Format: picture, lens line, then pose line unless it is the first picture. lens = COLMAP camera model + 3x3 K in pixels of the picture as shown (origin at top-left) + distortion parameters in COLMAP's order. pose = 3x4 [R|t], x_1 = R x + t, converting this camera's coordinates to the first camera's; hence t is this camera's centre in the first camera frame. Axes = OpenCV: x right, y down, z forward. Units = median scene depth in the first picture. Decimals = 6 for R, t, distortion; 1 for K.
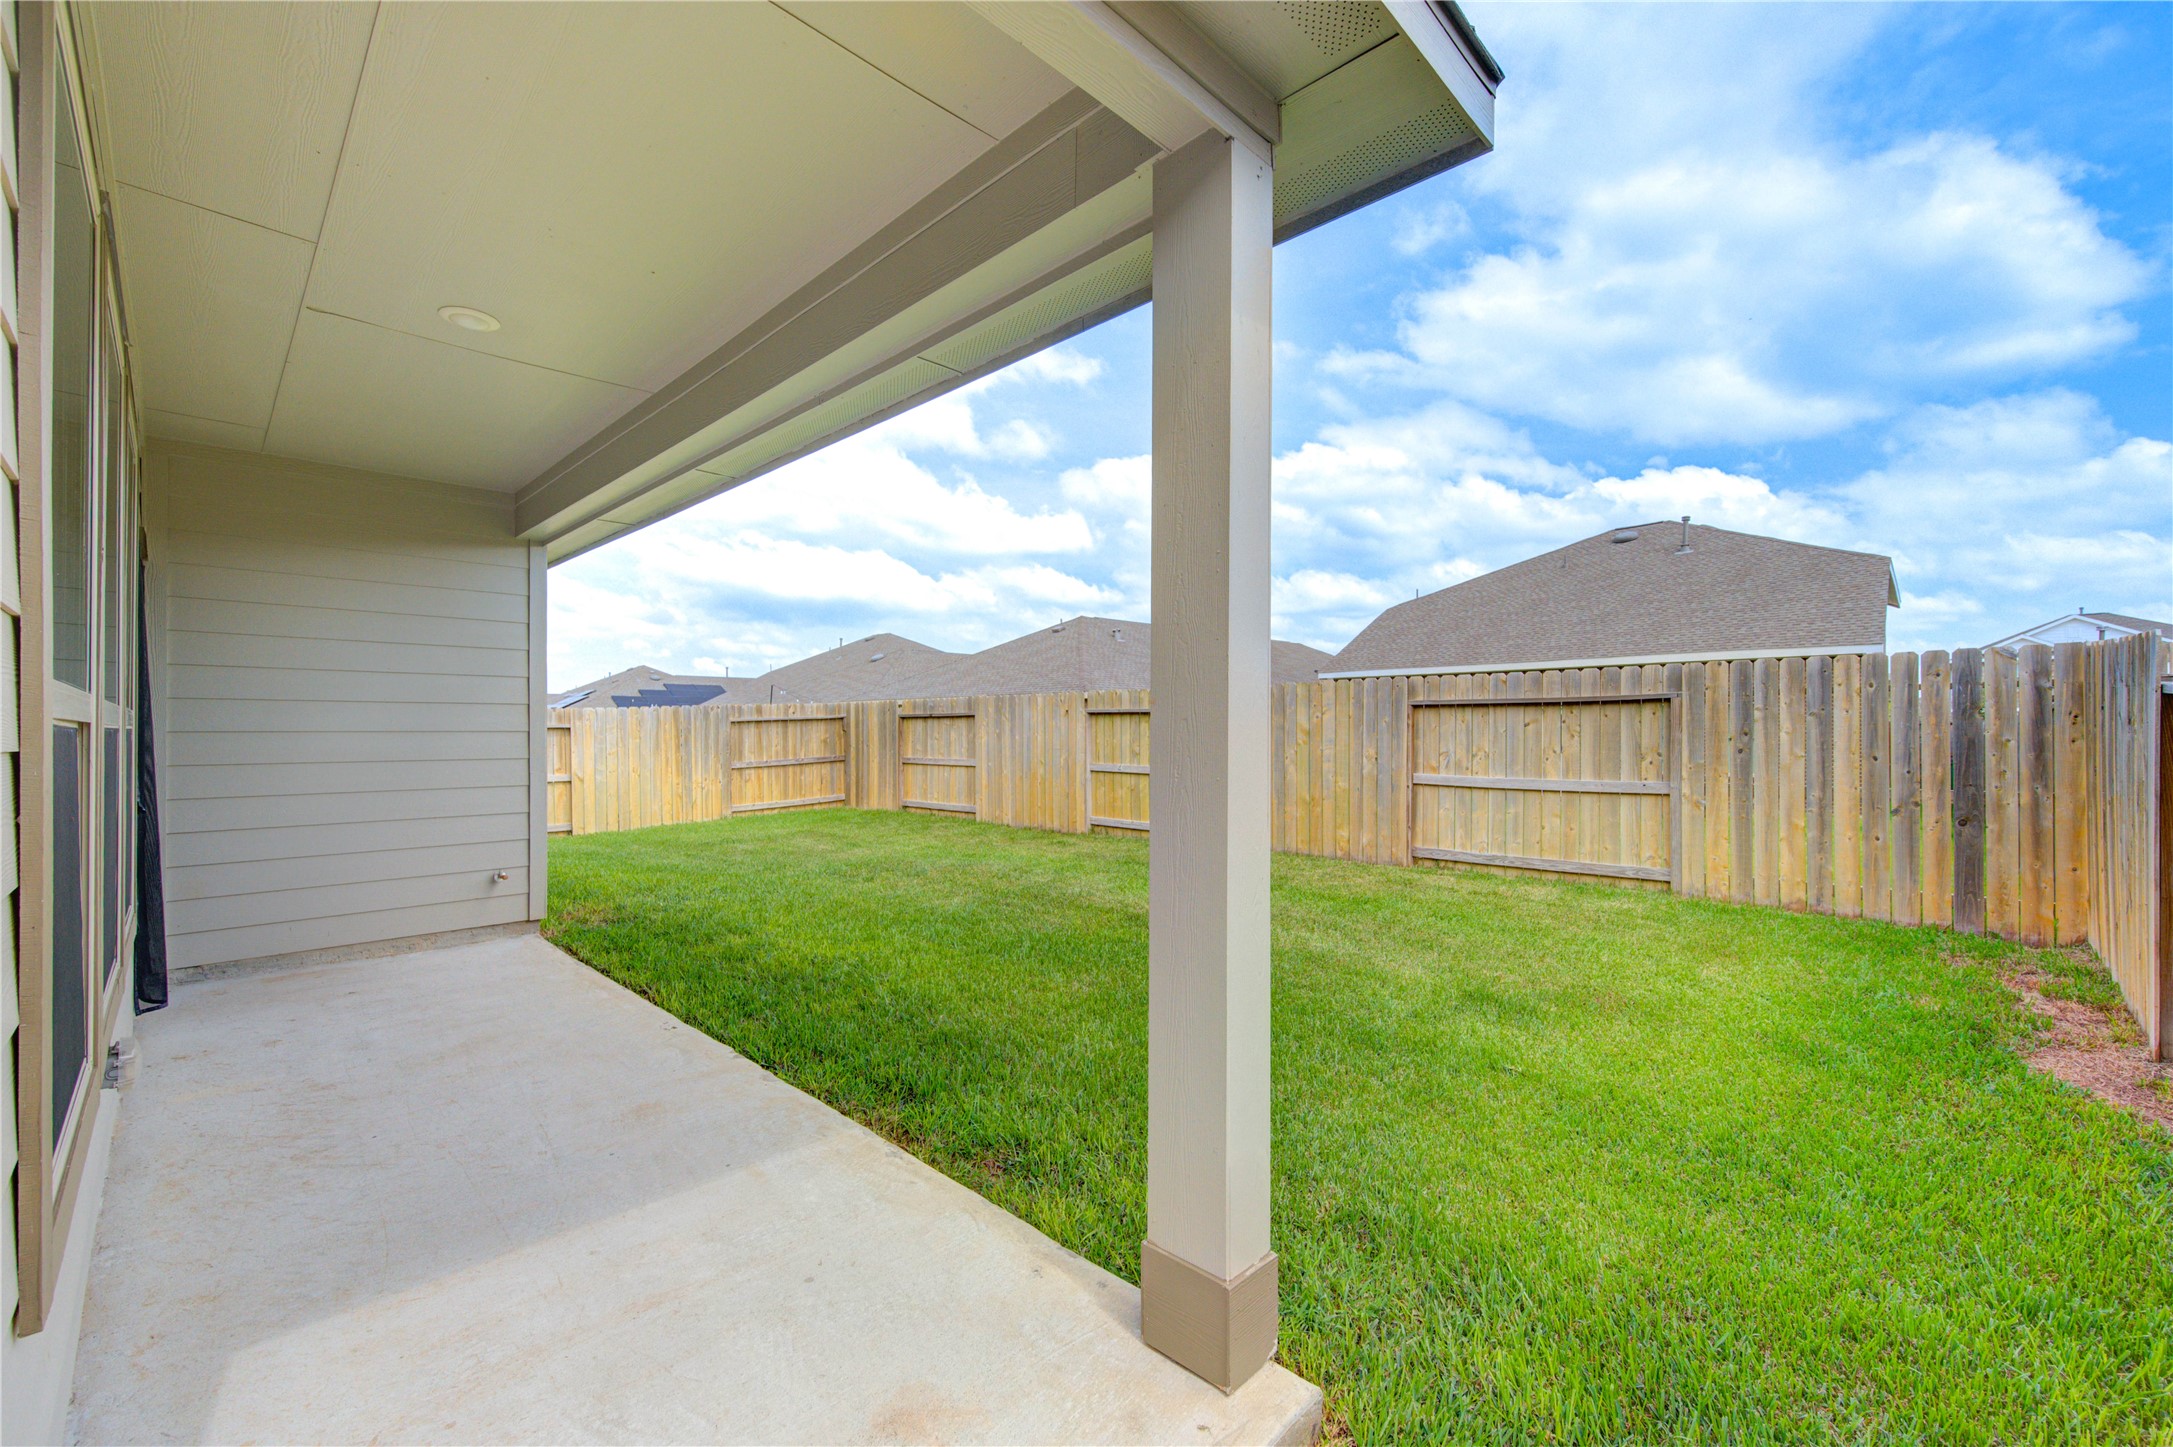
lens RADIAL K [[848.8, 0, 1091.0], [0, 848.8, 729.3], [0, 0, 1]] dist [0.003296, 0.000148]
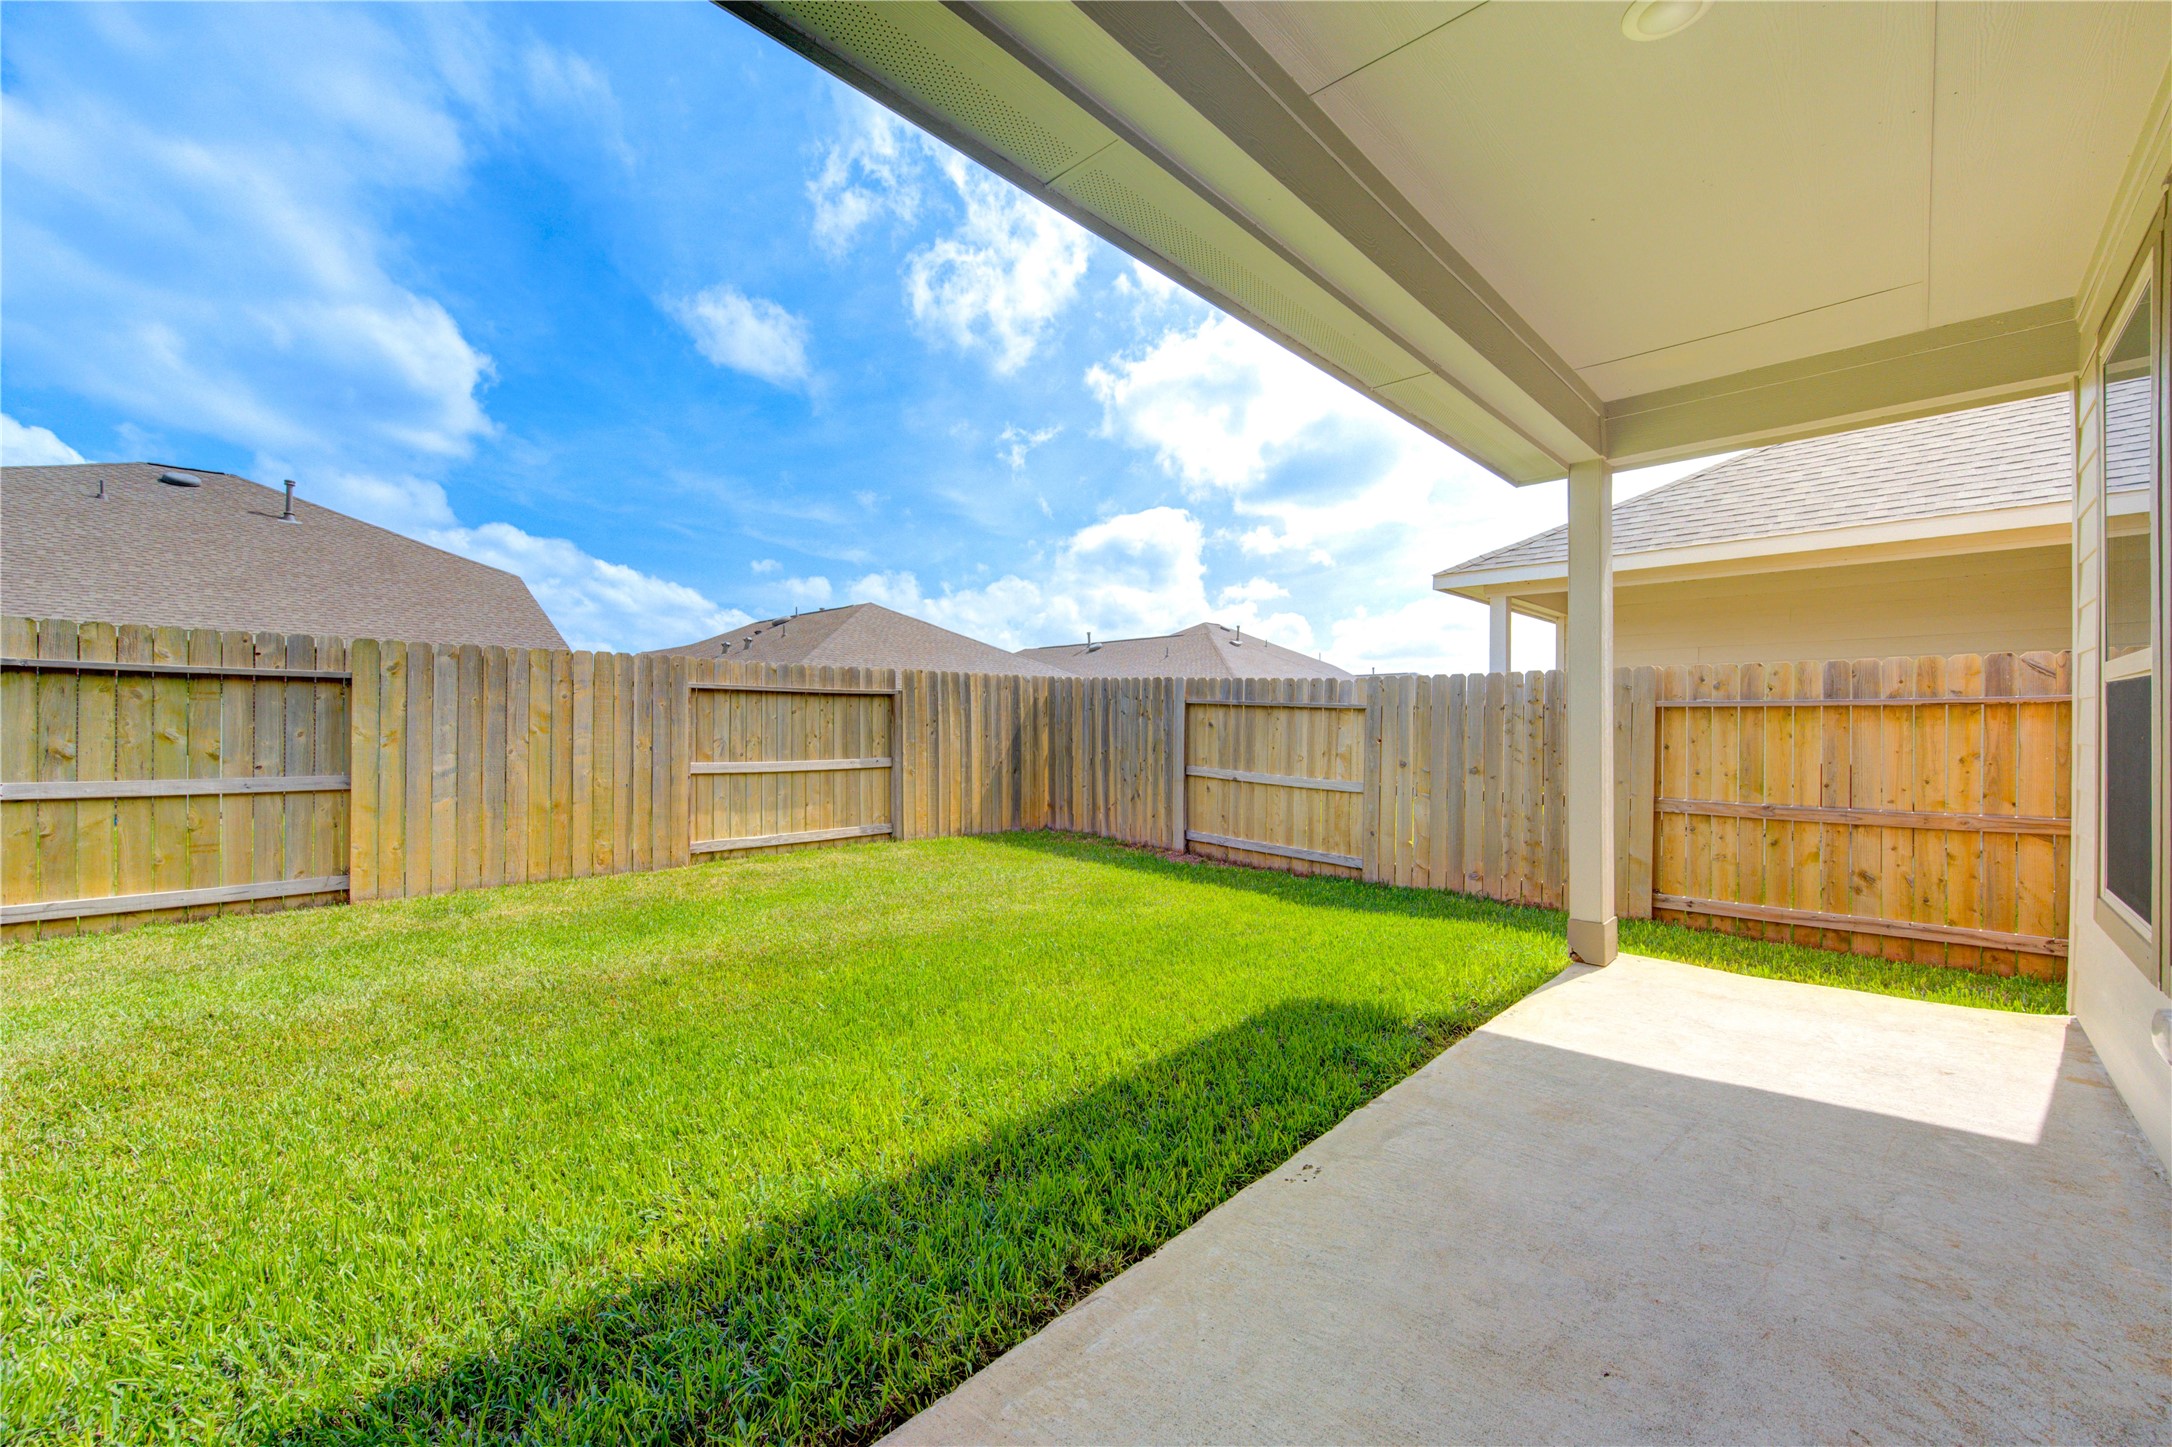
lens RADIAL K [[873.2, 0, 1086.0], [0, 873.2, 723.5], [0, 0, 1]] dist [0.081278, 0.000040]
pose [[0.004065, 0.001130, 0.999991, -0.626921], [-0.009276, 0.999956, -0.001093, 0.006976], [-0.999949, -0.009271, 0.004075, 0.622488]]
